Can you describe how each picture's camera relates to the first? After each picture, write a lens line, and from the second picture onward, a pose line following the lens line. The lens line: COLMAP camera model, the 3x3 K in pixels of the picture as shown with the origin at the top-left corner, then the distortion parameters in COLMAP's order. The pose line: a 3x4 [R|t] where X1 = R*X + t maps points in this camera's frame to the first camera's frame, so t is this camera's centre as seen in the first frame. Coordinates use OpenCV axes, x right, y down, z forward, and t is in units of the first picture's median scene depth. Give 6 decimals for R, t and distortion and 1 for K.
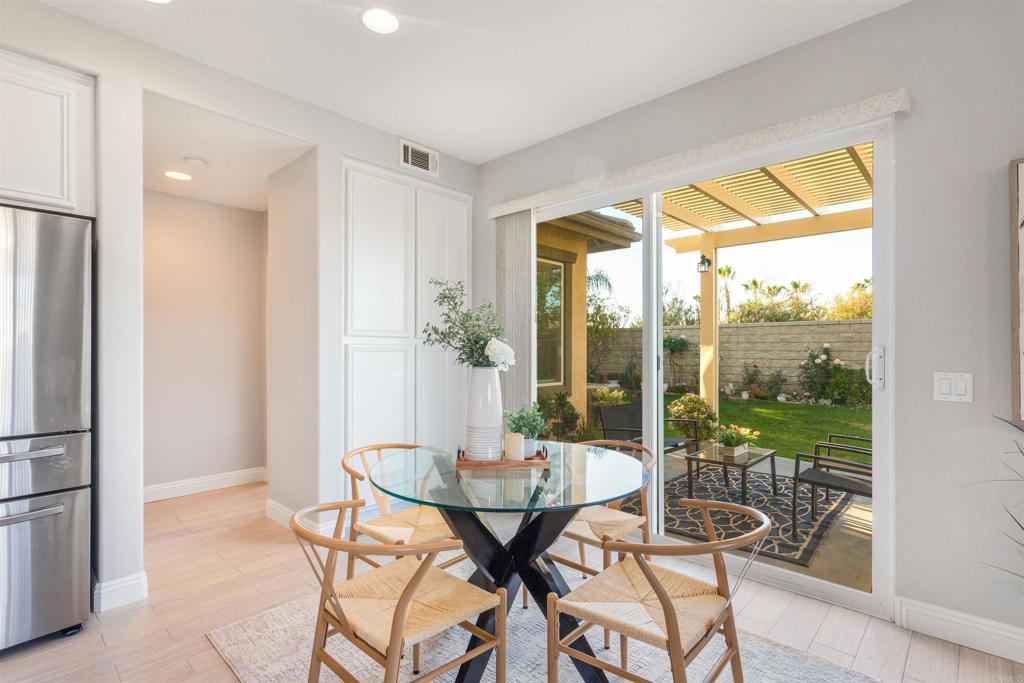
lens RADIAL K [[492.6, 0, 510.0], [0, 492.6, 346.8], [0, 0, 1]] dist [0.002490, 0.000367]
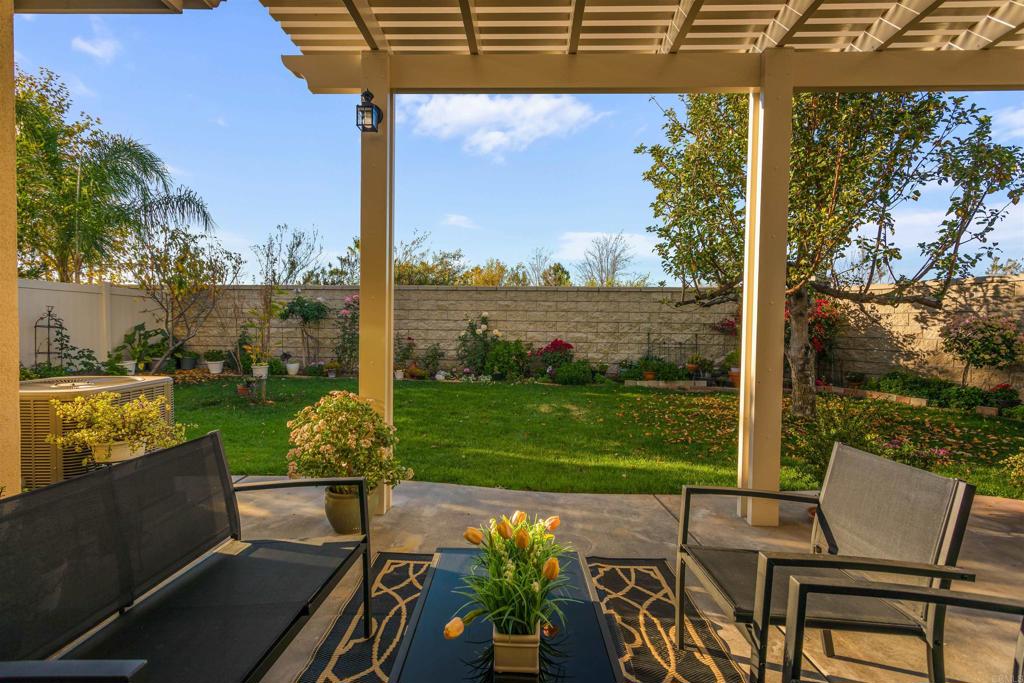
lens RADIAL K [[482.0, 0, 510.4], [0, 482.0, 341.7], [0, 0, 1]] dist [0.003405, 0.000410]
pose [[0.754714, -0.007933, 0.656006, 0.287664], [-0.017098, 0.999349, 0.031756, 0.047820], [-0.655831, -0.035183, 0.754088, 0.834457]]
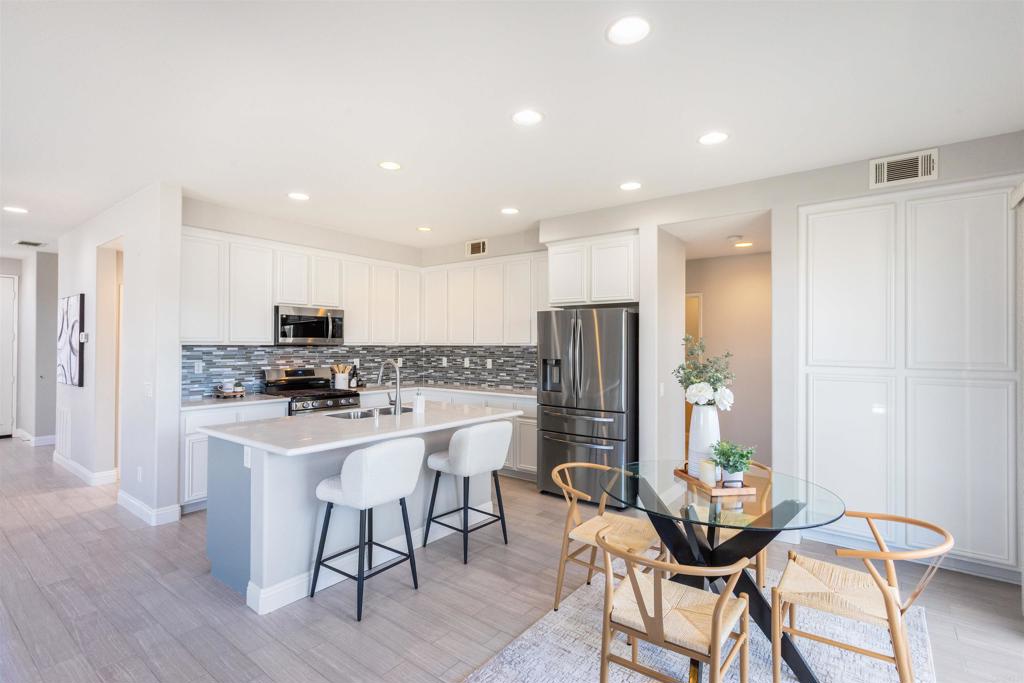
lens RADIAL K [[482.0, 0, 510.4], [0, 482.0, 341.7], [0, 0, 1]] dist [0.003405, 0.000410]
pose [[0.099362, -0.010078, -0.995000, 0.529933], [-0.003561, 0.999939, -0.010483, -0.048350], [0.995045, 0.004585, 0.099320, 0.176163]]
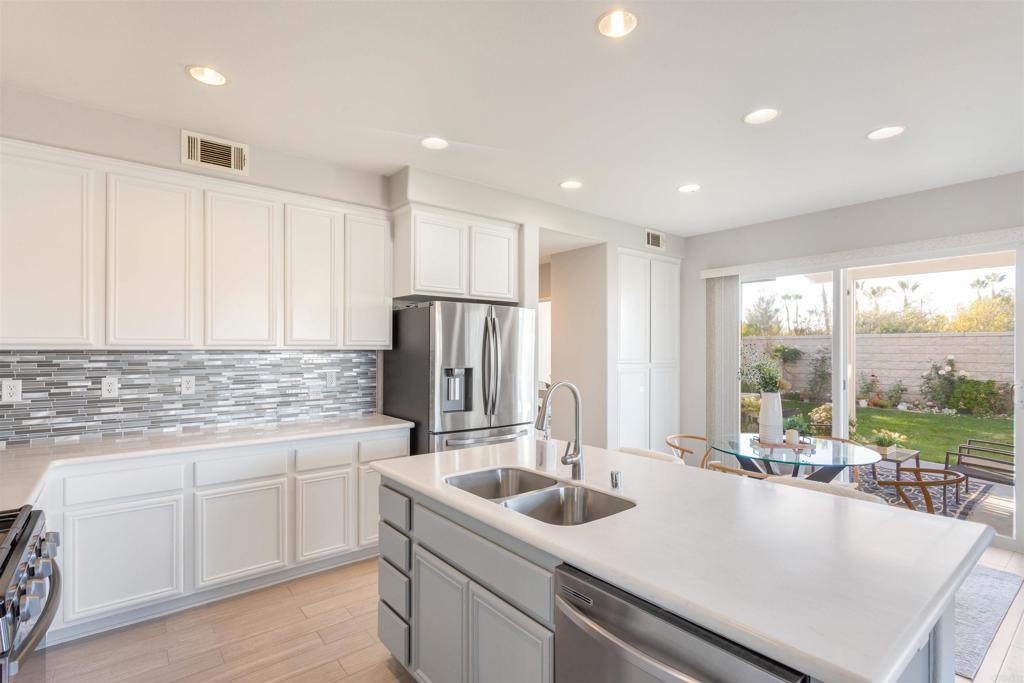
lens RADIAL K [[492.6, 0, 510.0], [0, 492.6, 346.8], [0, 0, 1]] dist [0.002490, 0.000367]
pose [[0.989998, 0.002184, -0.141066, -0.344027], [-0.002323, 0.999997, -0.000818, -0.056334], [0.141063, 0.001137, 0.990000, -0.423899]]
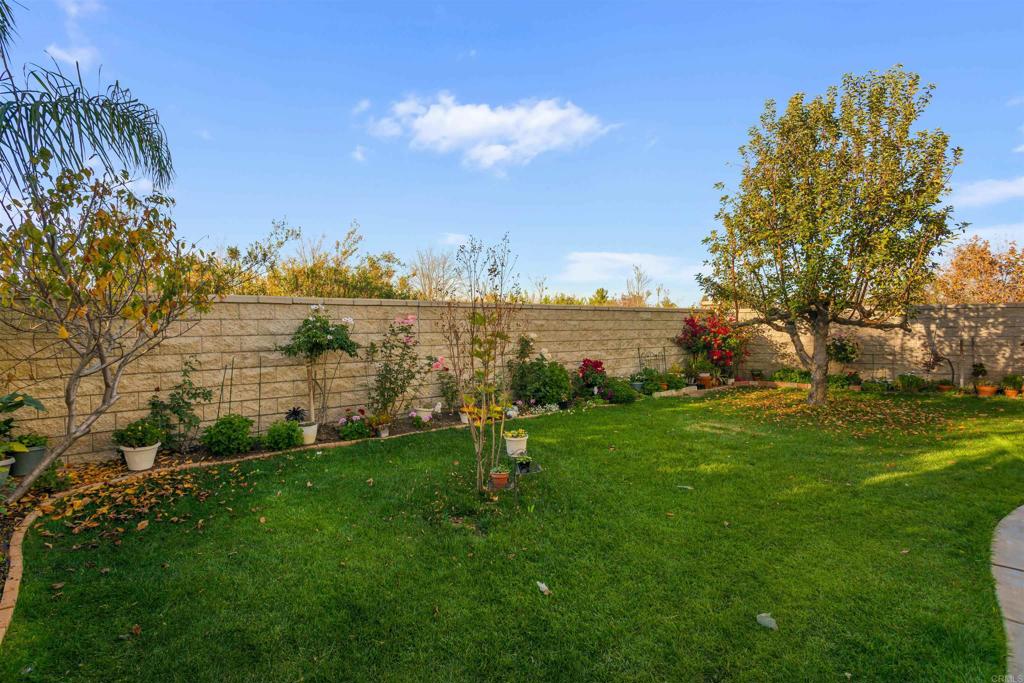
lens RADIAL K [[482.0, 0, 510.4], [0, 482.0, 341.7], [0, 0, 1]] dist [0.003405, 0.000410]
pose [[0.109928, -0.026589, 0.993584, -0.317731], [0.007210, 0.999637, 0.025953, -0.034798], [-0.993913, 0.004311, 0.110080, 2.487173]]
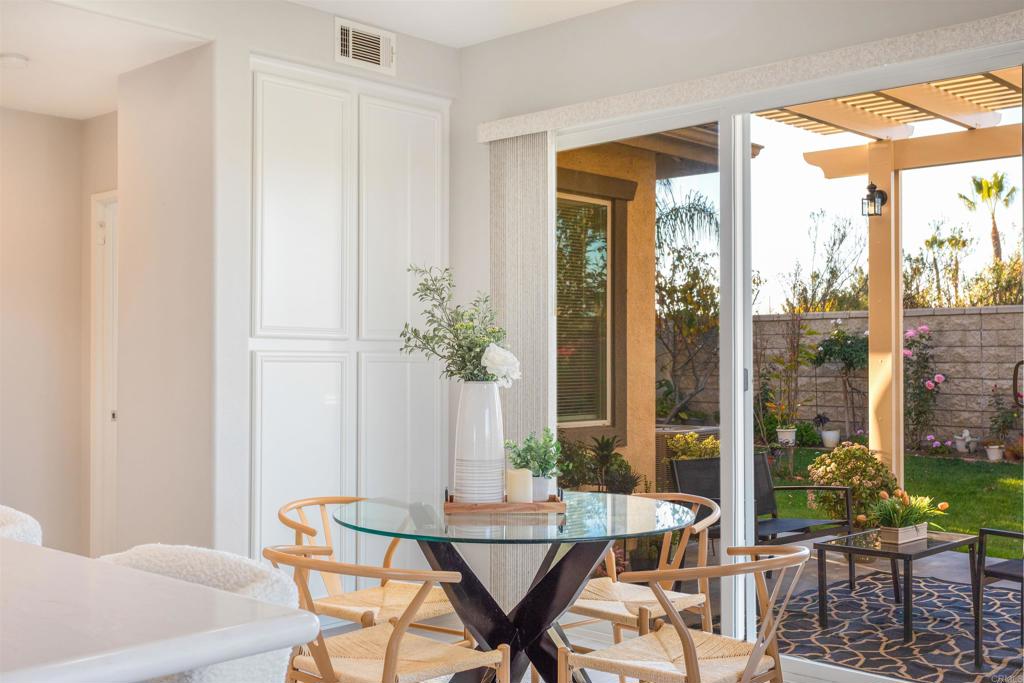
lens RADIAL K [[1126.4, 0, 512.0], [0, 1126.4, 341.5], [0, 0, 1]] dist [0.020692, 0.015519]
pose [[1.000000, 0.000351, 0.000530, -0.001720], [-0.000346, 0.999938, -0.011099, -0.000746], [-0.000534, 0.011099, 0.999938, -0.340437]]
